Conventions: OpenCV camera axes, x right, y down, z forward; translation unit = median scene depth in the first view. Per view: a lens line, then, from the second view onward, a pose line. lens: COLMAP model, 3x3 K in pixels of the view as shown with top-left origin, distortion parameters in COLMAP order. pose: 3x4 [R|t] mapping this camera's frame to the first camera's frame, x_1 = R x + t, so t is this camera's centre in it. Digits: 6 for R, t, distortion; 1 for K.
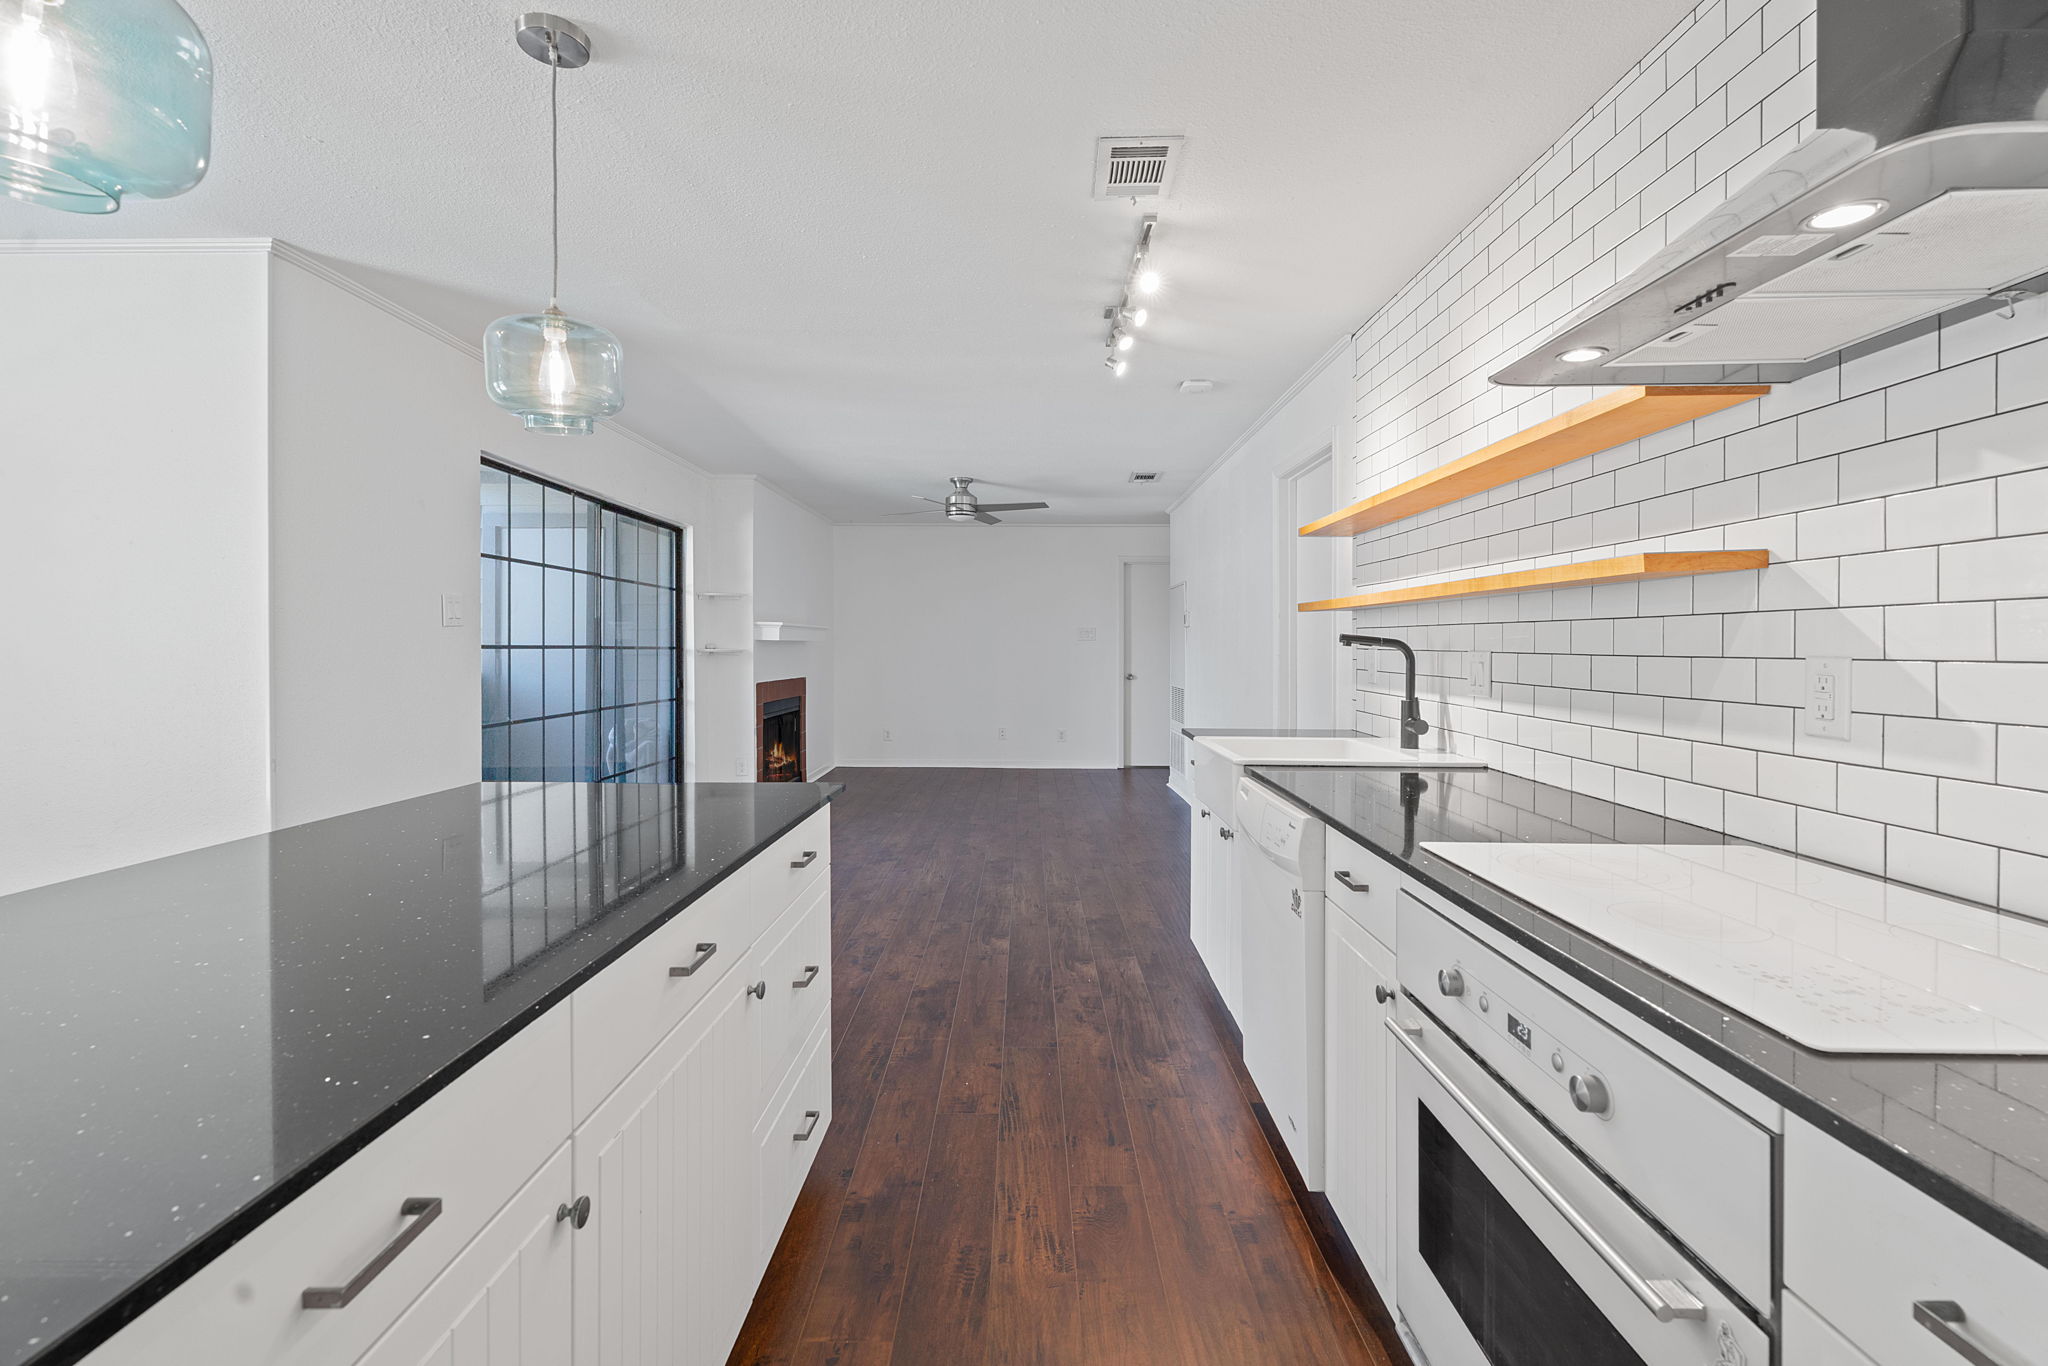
lens RADIAL K [[921.1, 0, 1023.3], [0, 921.1, 639.5], [0, 0, 1]] dist [-0.001082, 0.000083]
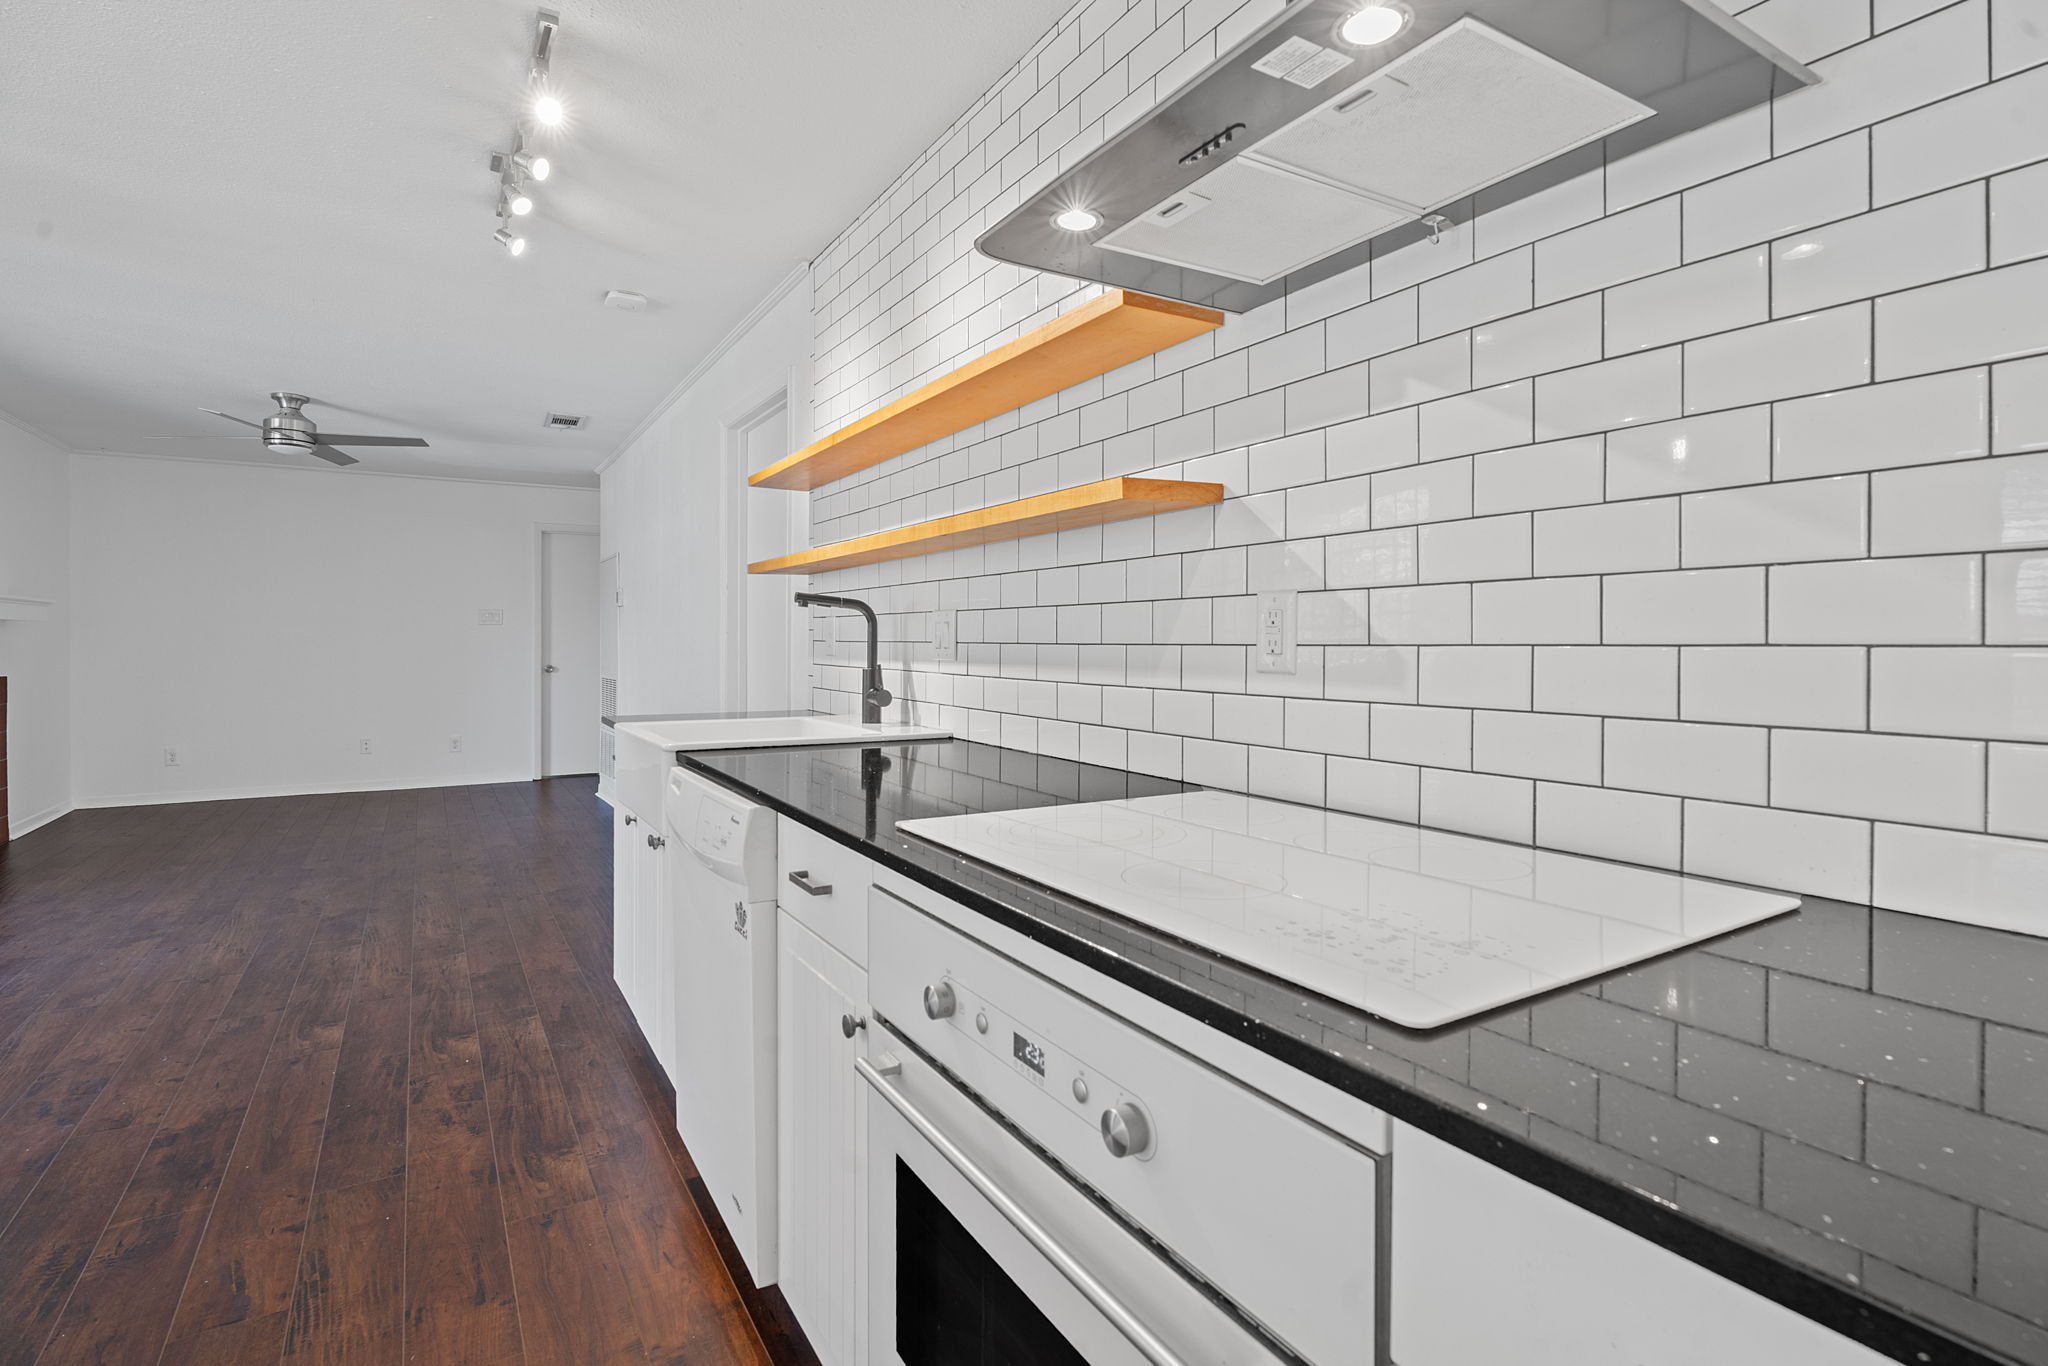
lens RADIAL K [[967.0, 0, 1016.1], [0, 967.0, 636.2], [0, 0, 1]] dist [-0.014047, -0.000091]
pose [[0.849135, 0.000716, 0.528175, 0.048745], [-0.000975, 1.000000, 0.000211, 0.036050], [-0.528175, -0.000694, 0.849135, 0.143510]]
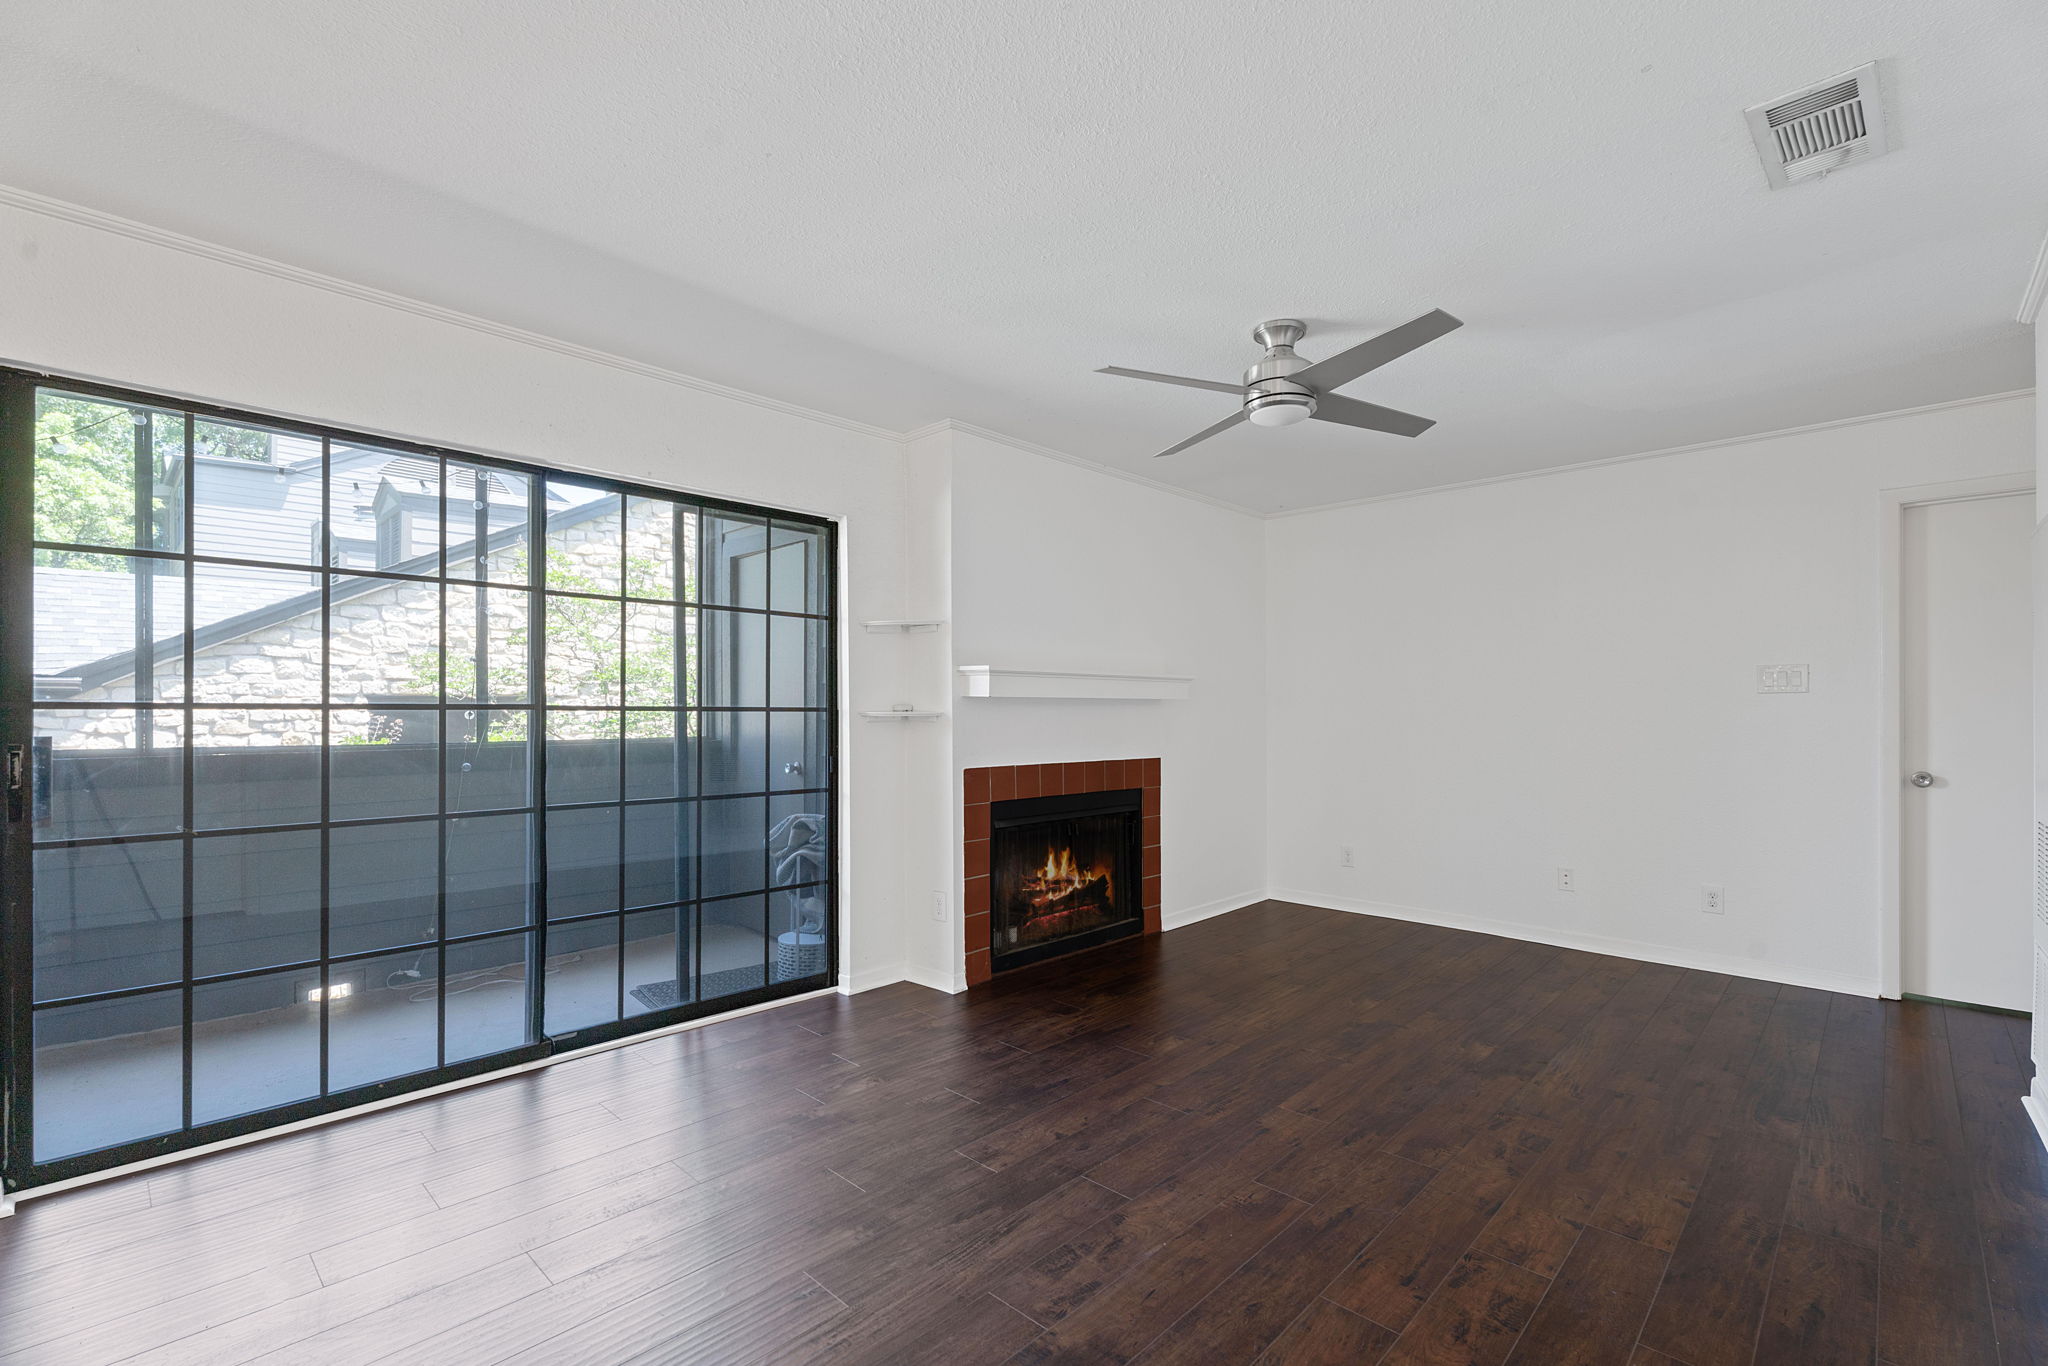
lens RADIAL K [[903.2, 0, 1014.7], [0, 903.2, 709.7], [0, 0, 1]] dist [-0.001975, -0.000264]
pose [[0.725321, -0.001521, -0.688409, 0.343634], [0.005770, 0.999976, 0.003870, 0.017061], [0.688387, -0.006779, 0.725312, 1.488239]]
